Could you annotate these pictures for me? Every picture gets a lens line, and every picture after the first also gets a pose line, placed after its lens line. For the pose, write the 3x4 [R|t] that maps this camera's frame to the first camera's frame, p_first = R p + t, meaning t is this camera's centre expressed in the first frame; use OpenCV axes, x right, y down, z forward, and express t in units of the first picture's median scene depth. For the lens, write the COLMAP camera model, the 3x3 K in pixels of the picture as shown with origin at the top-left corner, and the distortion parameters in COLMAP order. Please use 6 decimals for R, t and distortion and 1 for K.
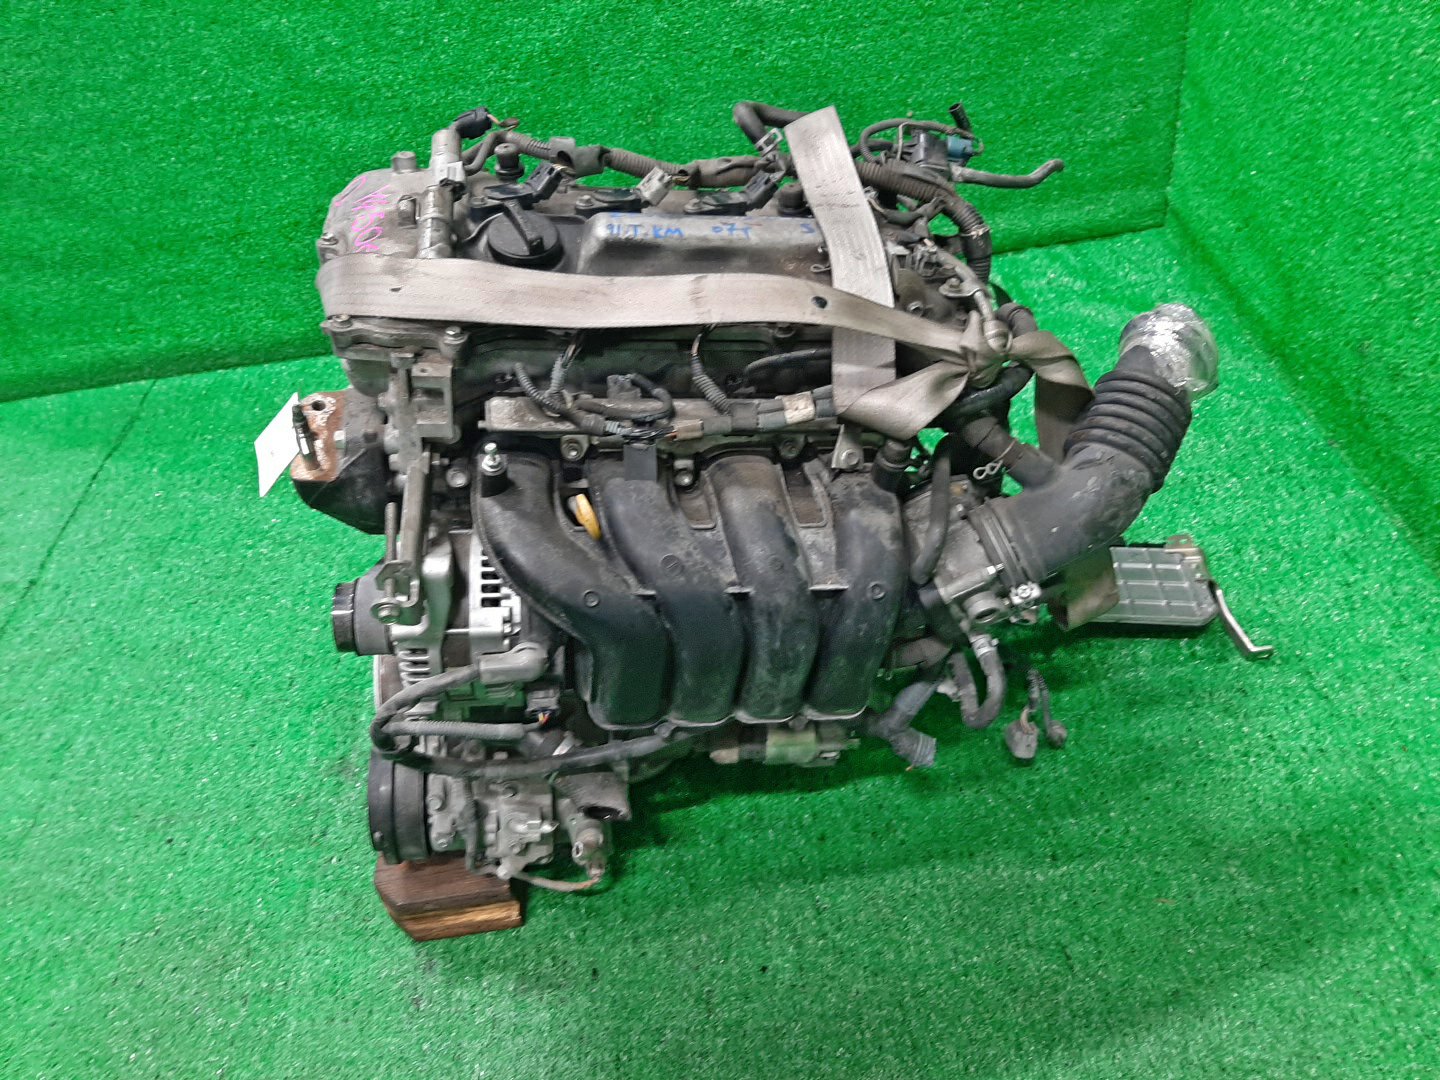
lens RADIAL K [[1084.3, 0, 727.6], [0, 1084.3, 574.0], [0, 0, 1]] dist [0.035205, -0.088957]
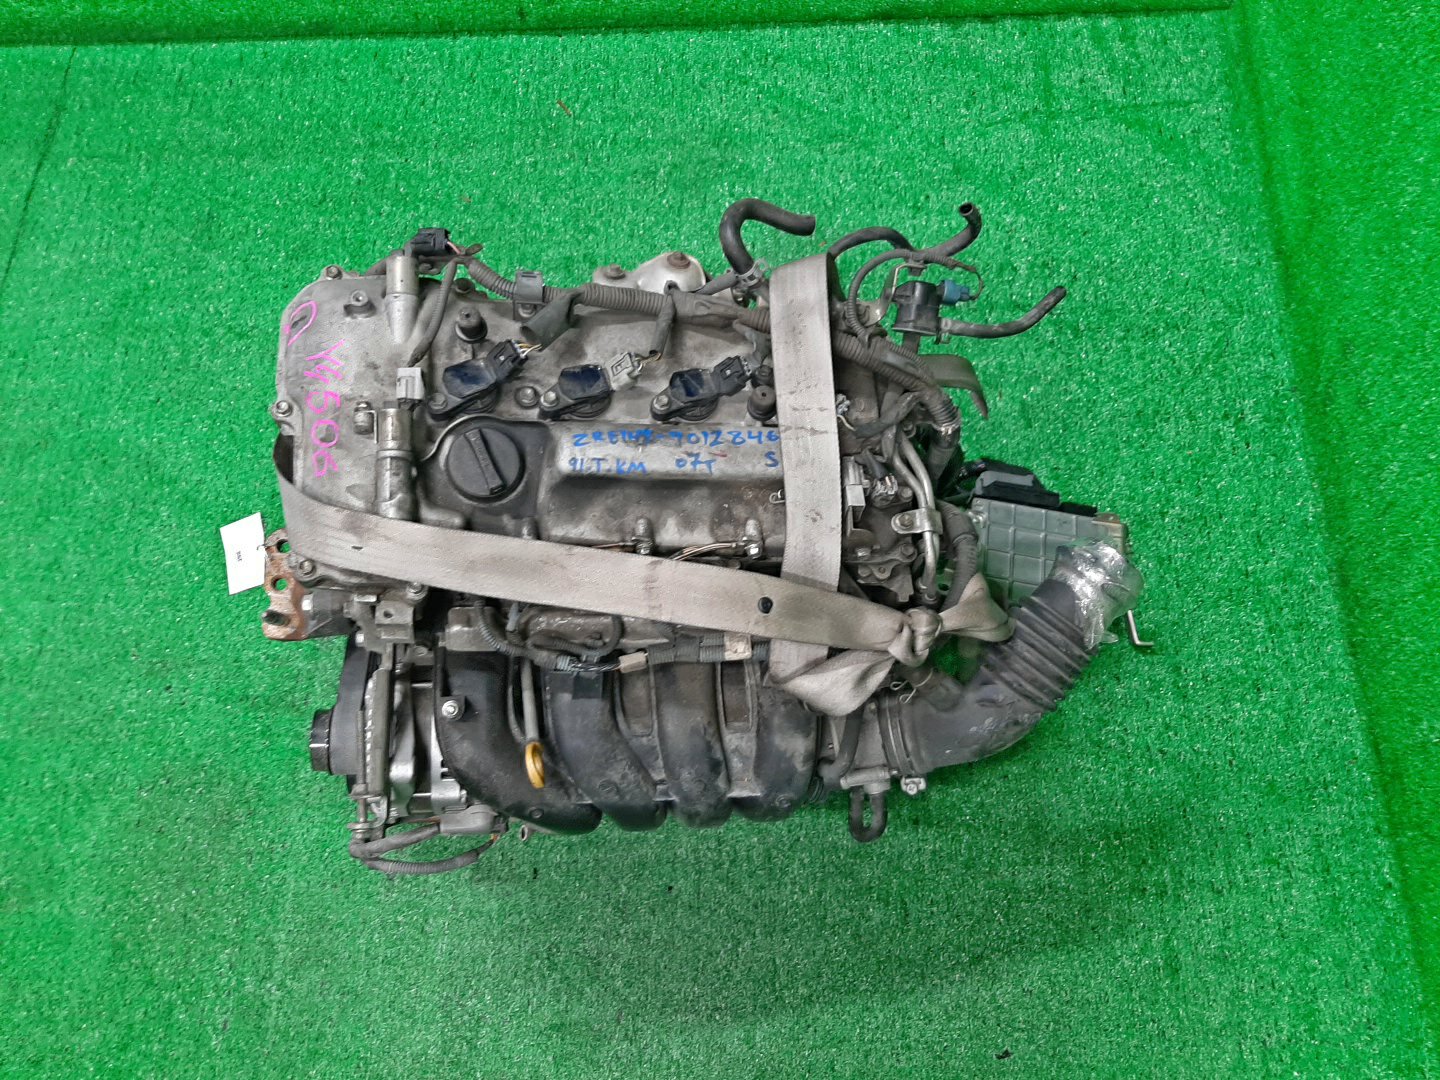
lens RADIAL K [[1073.1, 0, 724.7], [0, 1073.1, 546.4], [0, 0, 1]] dist [0.037129, -0.094410]
pose [[0.993185, 0.101816, 0.056714, -0.010863], [-0.116488, 0.882624, 0.455417, -0.424691], [-0.003688, -0.458920, 0.888470, 0.055875]]
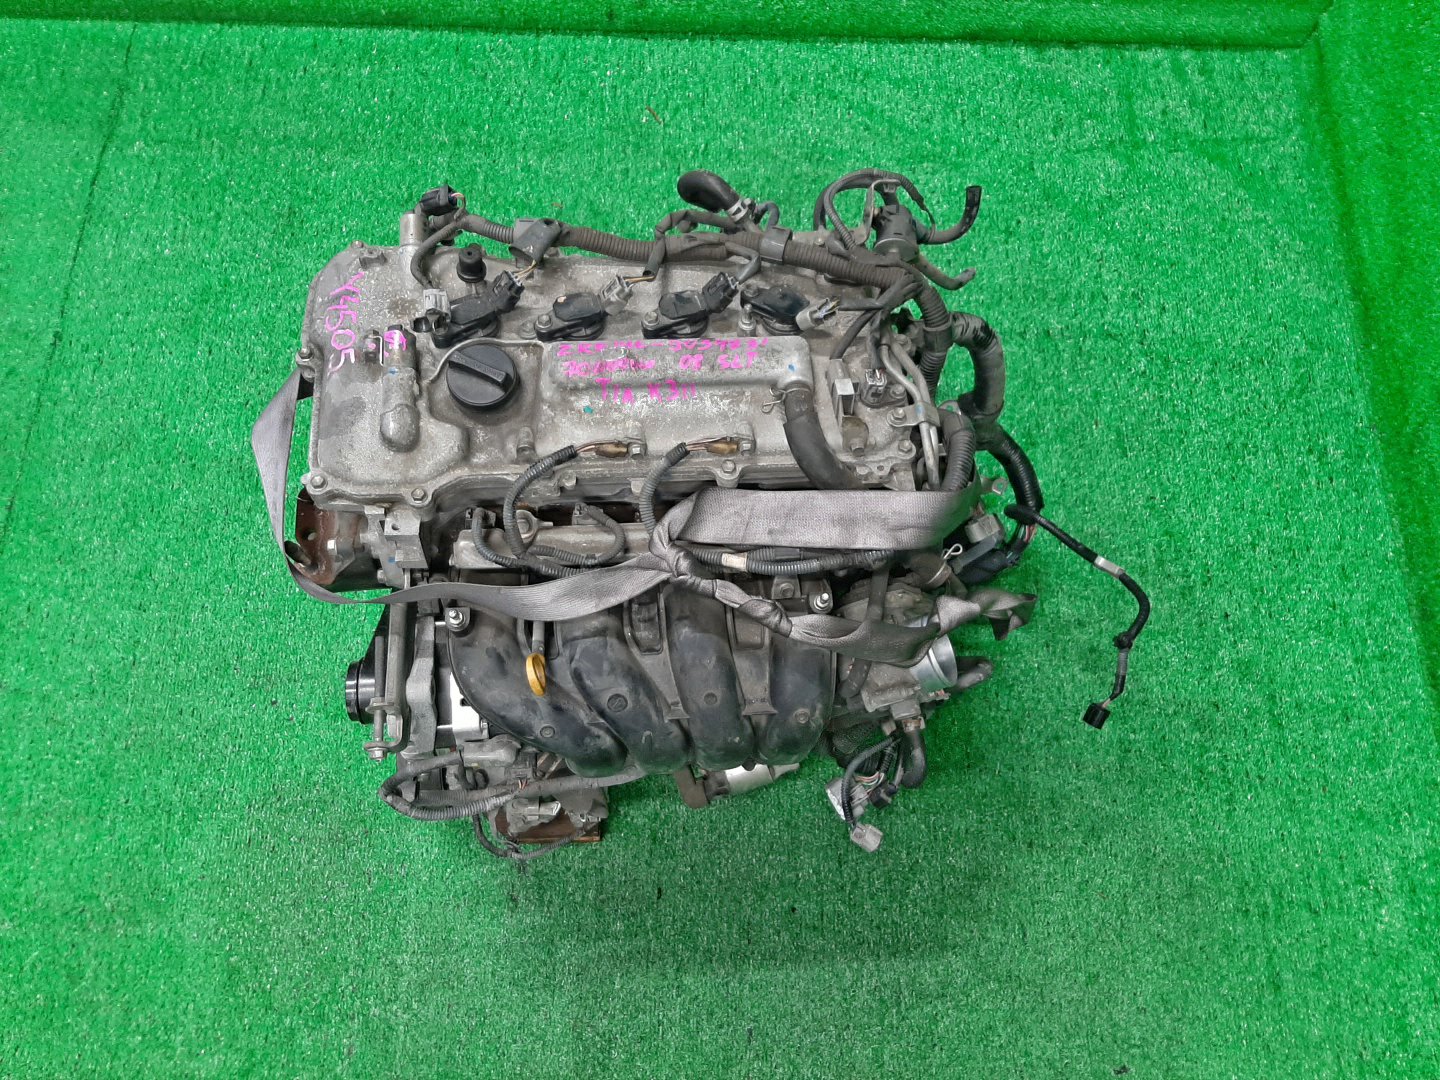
lens RADIAL K [[1081.2, 0, 726.0], [0, 1081.2, 538.9], [0, 0, 1]] dist [0.037393, -0.095818]
pose [[0.985045, 0.122185, 0.121481, -0.191237], [-0.165076, 0.871264, 0.462222, -0.448810], [-0.049365, -0.475363, 0.878404, 0.068280]]
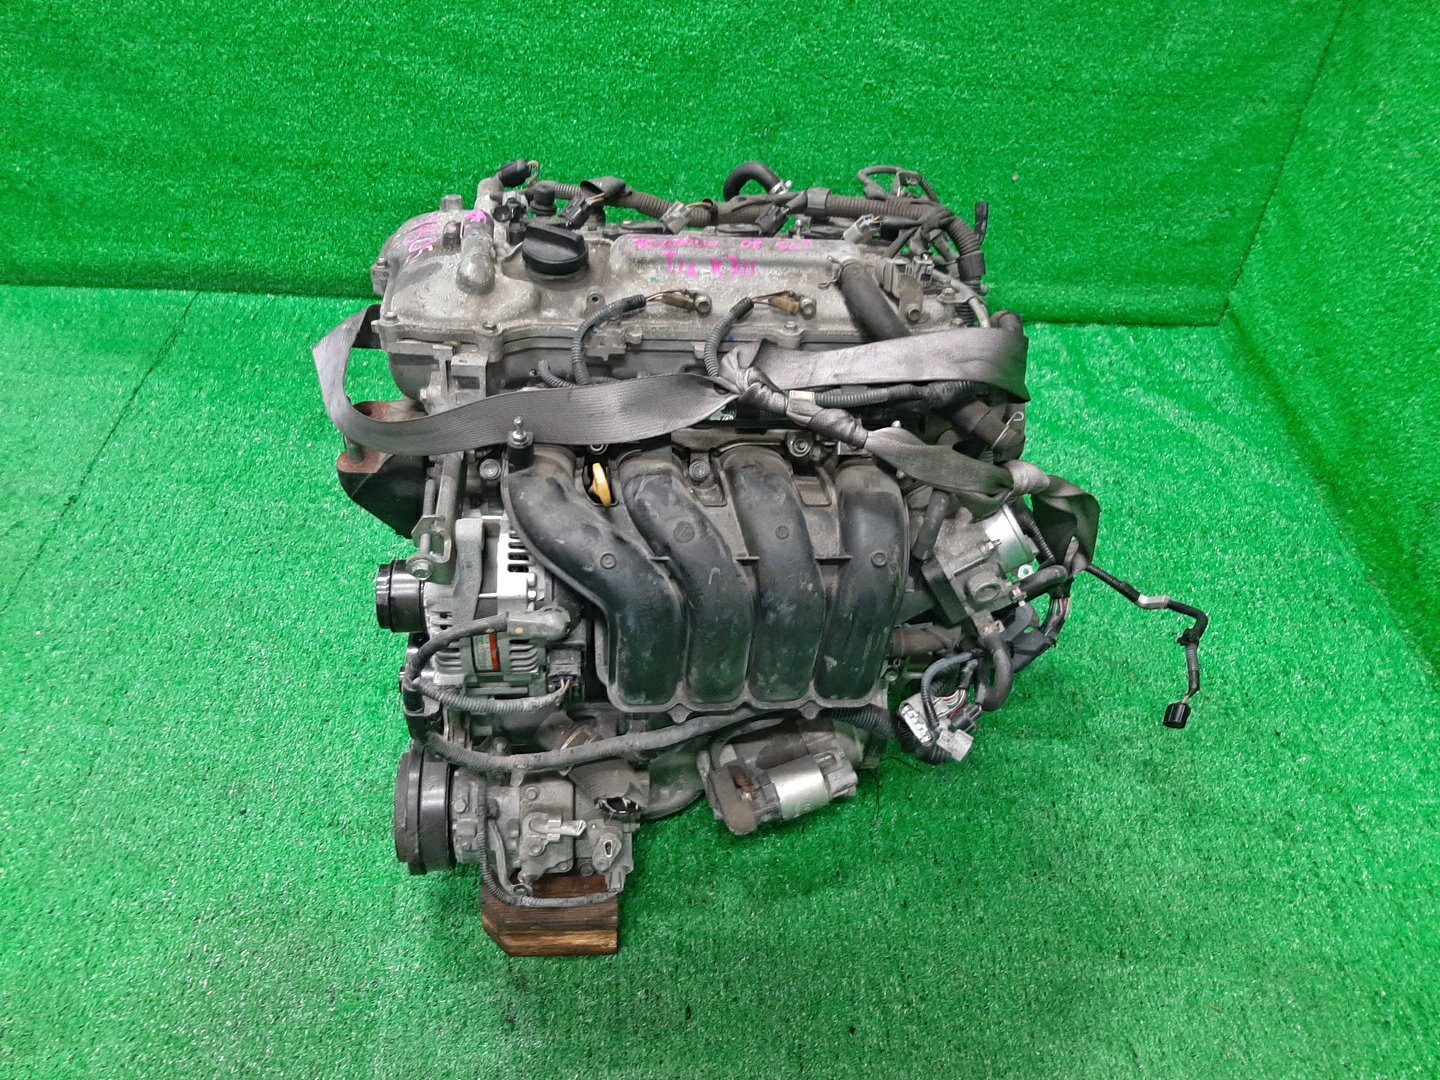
lens RADIAL K [[1083.6, 0, 718.0], [0, 1083.6, 567.8], [0, 0, 1]] dist [0.048328, -0.108514]
pose [[0.982439, 0.159401, 0.096975, -0.201222], [-0.162868, 0.986224, 0.028906, -0.064106], [-0.091032, -0.044193, 0.994867, -0.008956]]
